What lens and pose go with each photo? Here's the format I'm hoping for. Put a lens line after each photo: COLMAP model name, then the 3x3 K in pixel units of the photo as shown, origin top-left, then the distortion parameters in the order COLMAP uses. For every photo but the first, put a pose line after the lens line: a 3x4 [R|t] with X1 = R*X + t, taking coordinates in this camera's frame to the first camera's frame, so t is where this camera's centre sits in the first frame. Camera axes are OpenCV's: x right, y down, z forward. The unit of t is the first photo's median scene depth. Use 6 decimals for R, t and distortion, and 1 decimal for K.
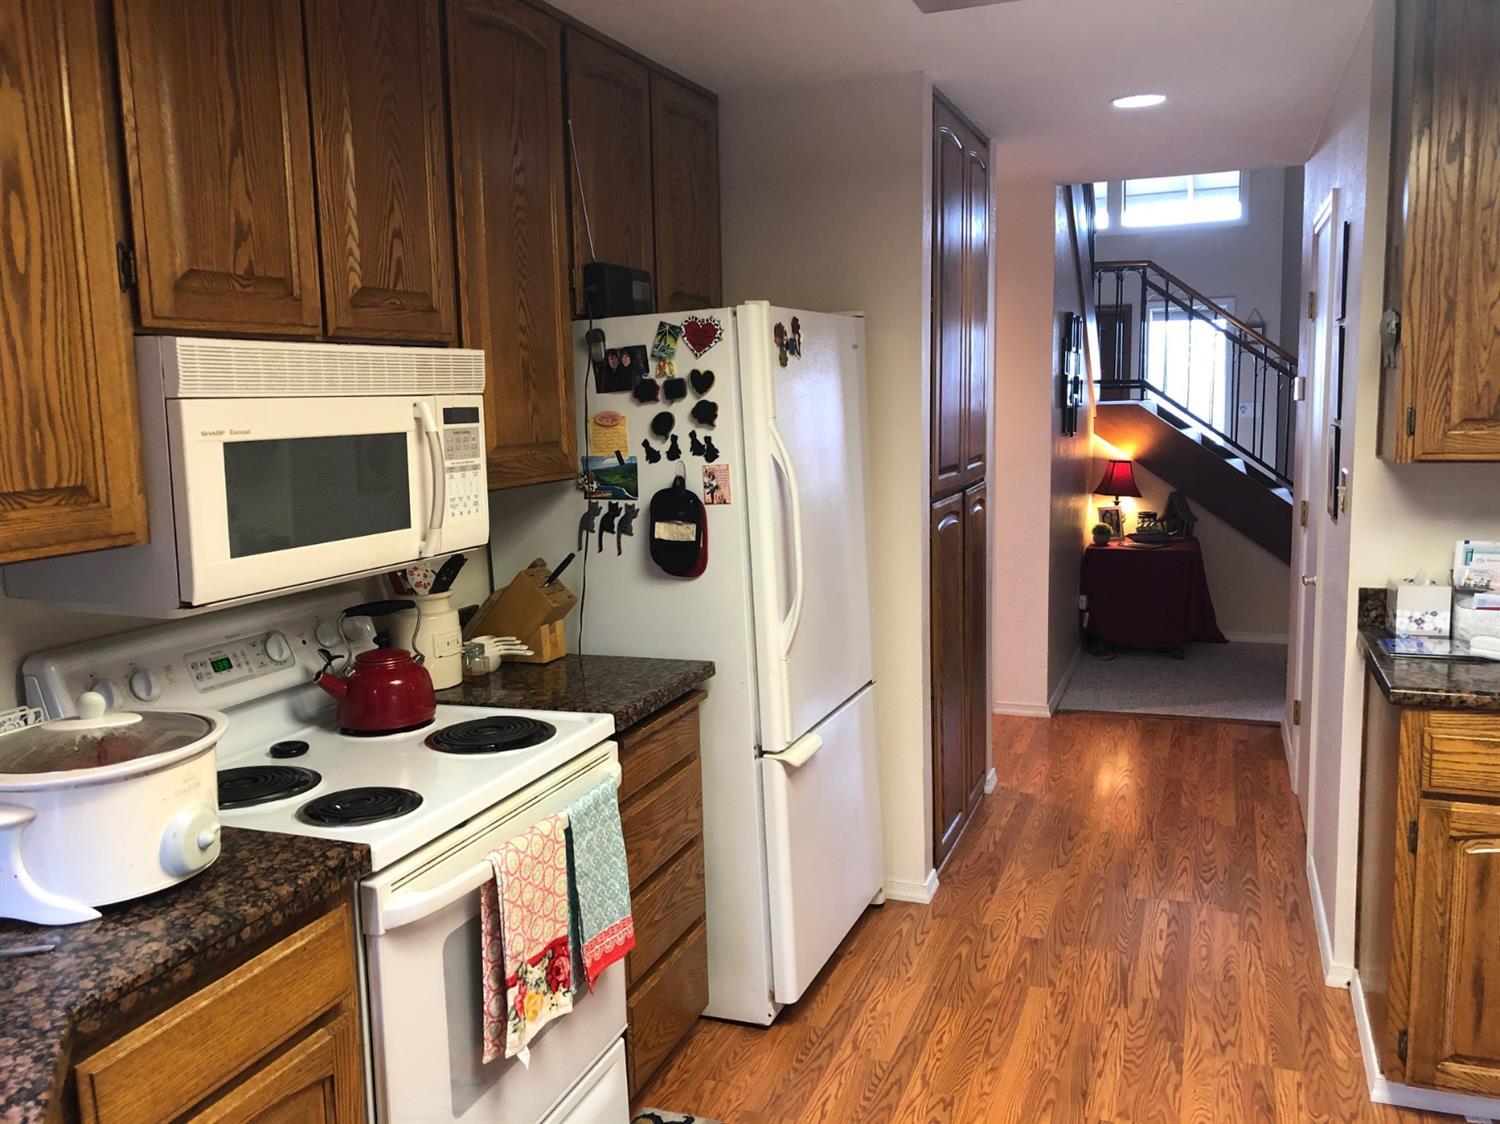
lens RADIAL K [[1232.4, 0, 746.5], [0, 1232.4, 563.6], [0, 0, 1]] dist [0.036826, -0.050552]
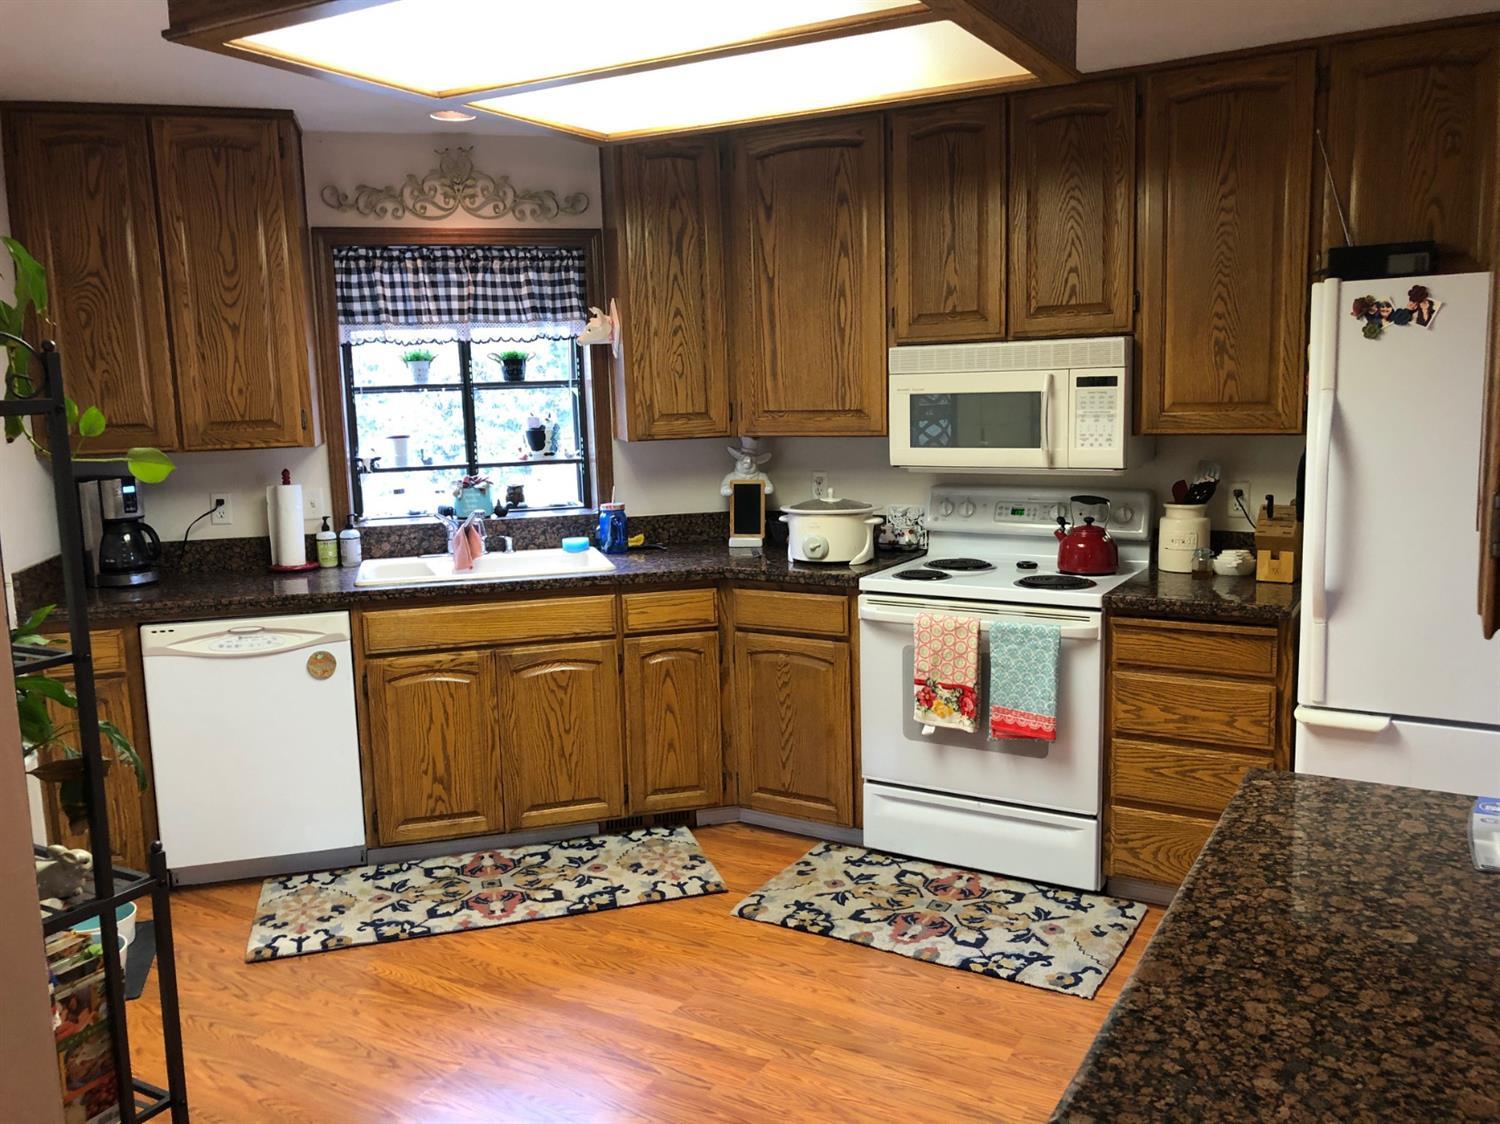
lens RADIAL K [[1232.4, 0, 744.4], [0, 1232.4, 566.1], [0, 0, 1]] dist [0.036826, -0.050552]
pose [[-0.161826, 0.178917, -0.970464, 1.493976], [-0.102237, 0.975095, 0.196819, -0.166010], [0.981509, 0.131068, -0.139503, 0.873983]]
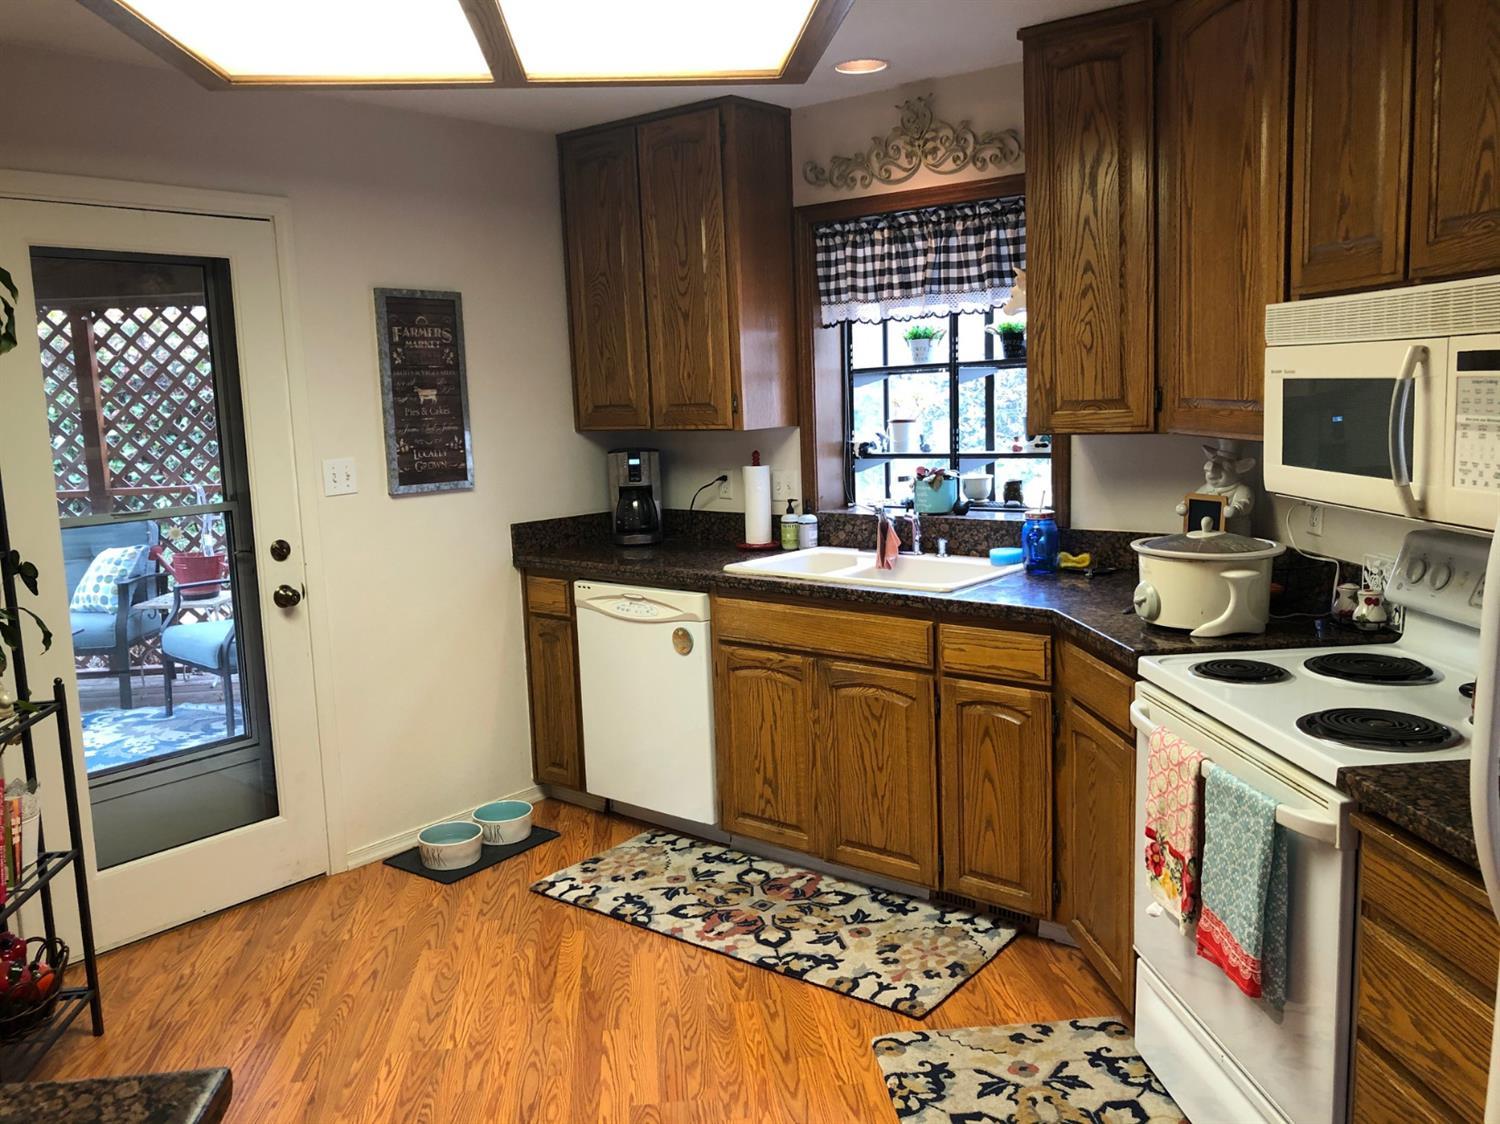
lens RADIAL K [[1232.4, 0, 743.3], [0, 1232.4, 563.9], [0, 0, 1]] dist [0.036826, -0.050552]
pose [[-0.897550, 0.123069, -0.423388, 0.590107], [0.001191, 0.960929, 0.276794, -0.231668], [0.440910, 0.247932, -0.862628, 1.623733]]
